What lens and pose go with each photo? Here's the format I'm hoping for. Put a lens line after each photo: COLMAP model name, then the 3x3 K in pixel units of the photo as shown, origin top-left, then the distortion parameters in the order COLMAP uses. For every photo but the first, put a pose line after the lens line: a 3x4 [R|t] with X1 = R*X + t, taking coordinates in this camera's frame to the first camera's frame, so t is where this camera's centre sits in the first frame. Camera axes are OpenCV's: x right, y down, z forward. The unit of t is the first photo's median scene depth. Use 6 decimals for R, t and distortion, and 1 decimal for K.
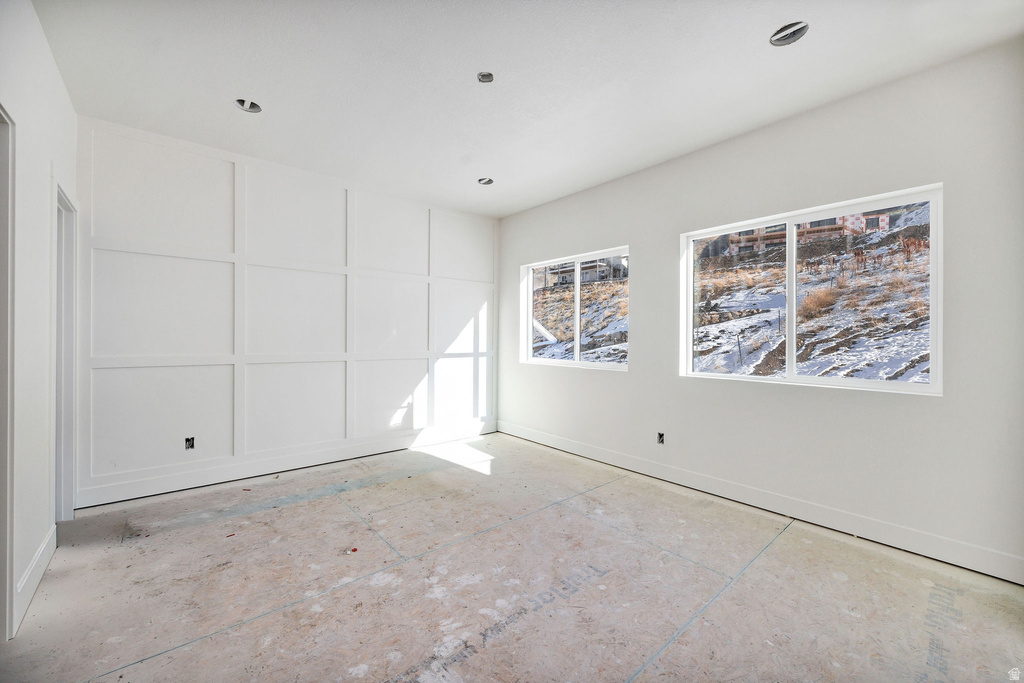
lens RADIAL K [[402.4, 0, 512.4], [0, 402.4, 338.9], [0, 0, 1]] dist [-0.001666, -0.000005]
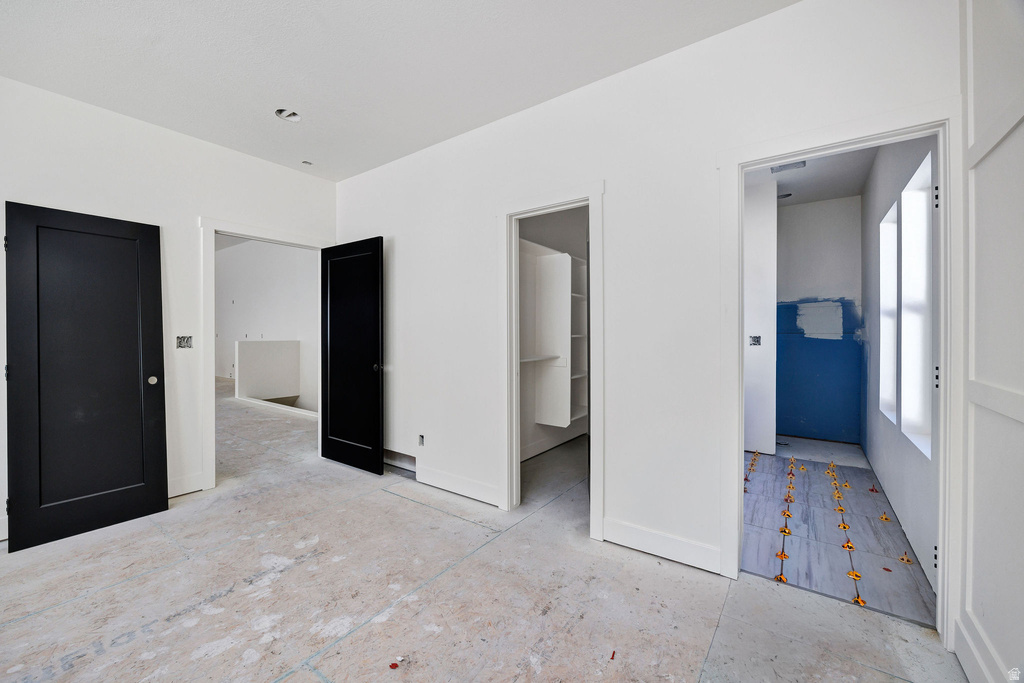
lens RADIAL K [[402.4, 0, 508.8], [0, 402.4, 337.7], [0, 0, 1]] dist [-0.001666, -0.000005]
pose [[-0.974804, -0.012501, -0.222711, -0.488138], [-0.015169, 0.999832, 0.010272, -0.007894], [0.222545, 0.013392, -0.974830, 1.919738]]
